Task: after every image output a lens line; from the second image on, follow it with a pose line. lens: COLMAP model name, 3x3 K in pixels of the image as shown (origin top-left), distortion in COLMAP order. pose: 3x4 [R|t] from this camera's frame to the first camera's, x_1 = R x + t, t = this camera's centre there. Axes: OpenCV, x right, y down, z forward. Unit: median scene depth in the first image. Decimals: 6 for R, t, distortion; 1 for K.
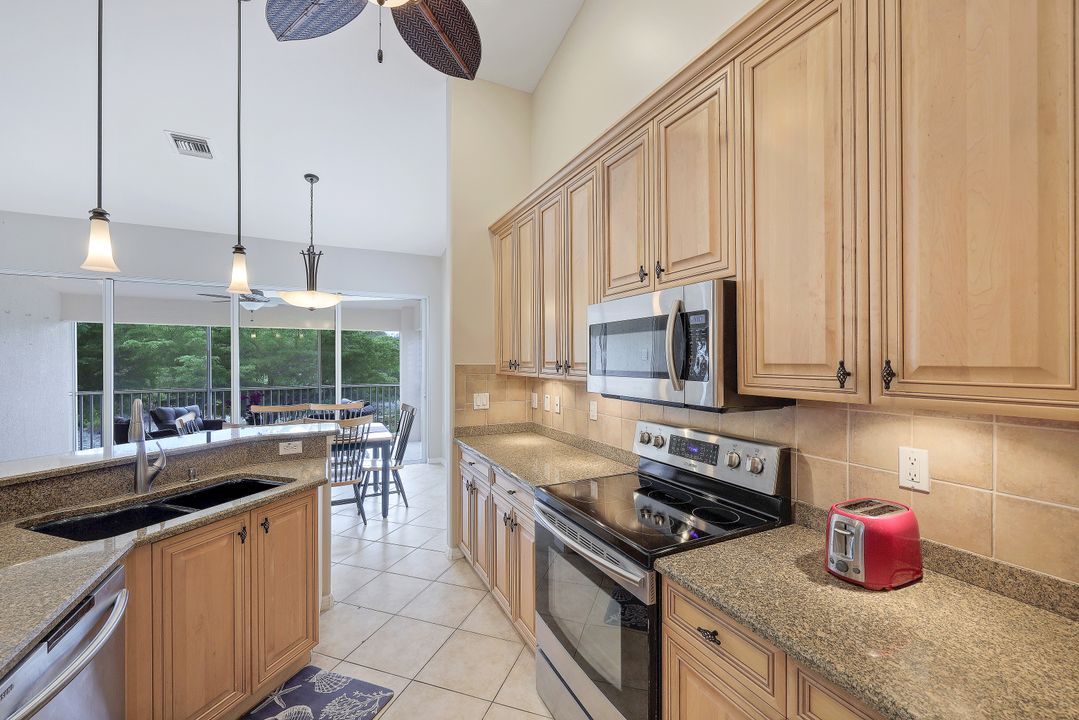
lens RADIAL K [[438.7, 0, 537.0], [0, 438.7, 360.2], [0, 0, 1]] dist [0.000061, 0.000207]
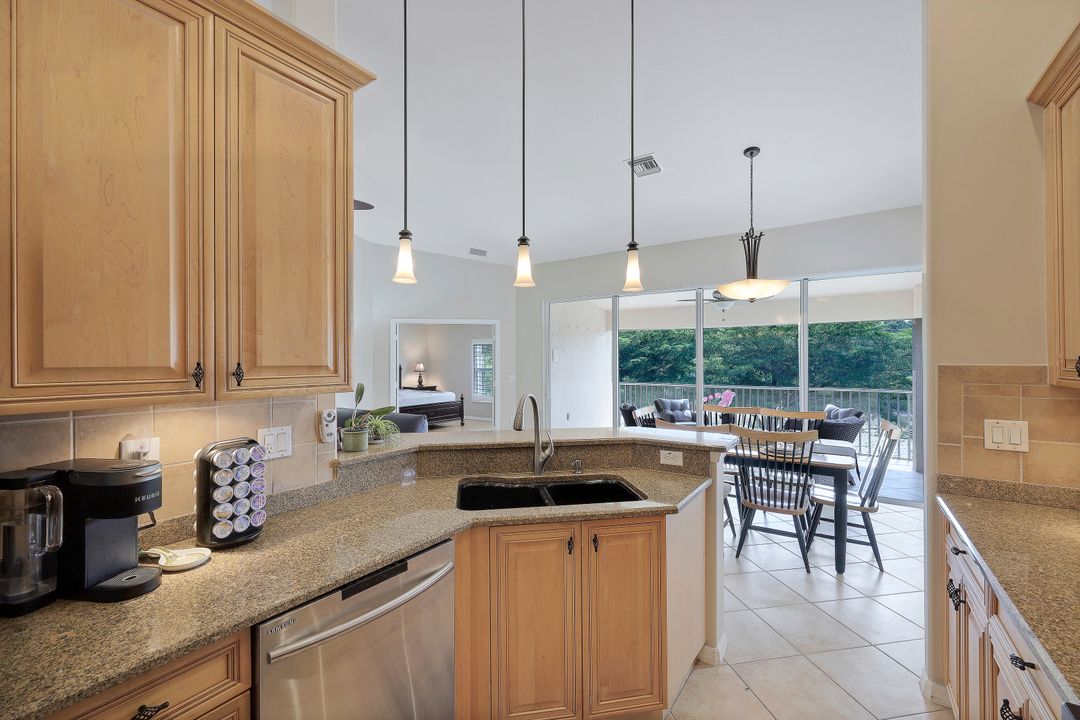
lens RADIAL K [[439.1, 0, 537.5], [0, 439.1, 360.2], [0, 0, 1]] dist [0.000061, 0.000207]
pose [[0.487439, -0.000228, -0.873157, 0.075546], [0.001893, 0.999998, 0.000795, 0.001973], [0.873155, -0.002040, 0.487438, 0.325484]]
